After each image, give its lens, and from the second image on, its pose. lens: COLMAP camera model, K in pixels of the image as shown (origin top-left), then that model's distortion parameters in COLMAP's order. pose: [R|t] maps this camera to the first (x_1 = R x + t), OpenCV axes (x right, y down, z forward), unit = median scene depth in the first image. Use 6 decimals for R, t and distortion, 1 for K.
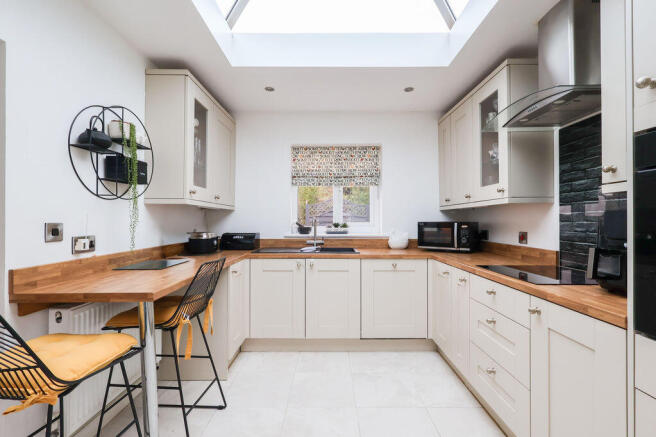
lens RADIAL K [[302.9, 0, 328.3], [0, 302.9, 216.8], [0, 0, 1]] dist [-0.003551, 0.001091]
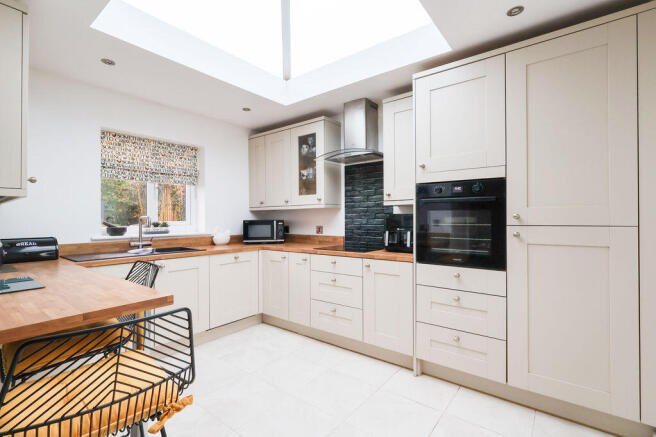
lens RADIAL K [[302.9, 0, 329.0], [0, 302.9, 217.4], [0, 0, 1]] dist [-0.003551, 0.001091]
pose [[0.611694, -0.000009, 0.791095, -0.477528], [-0.004977, 0.999980, 0.003859, -0.000571], [-0.791079, -0.006298, 0.611681, 0.010125]]
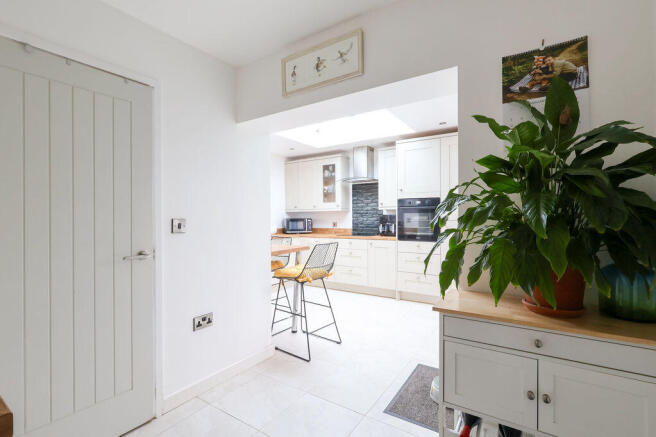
lens RADIAL K [[302.9, 0, 327.4], [0, 302.9, 218.1], [0, 0, 1]] dist [-0.003551, 0.001091]
pose [[0.552426, -0.002422, 0.833558, -1.195185], [-0.006046, 0.999958, 0.006912, 0.000103], [-0.833540, -0.008858, 0.552388, -0.238717]]
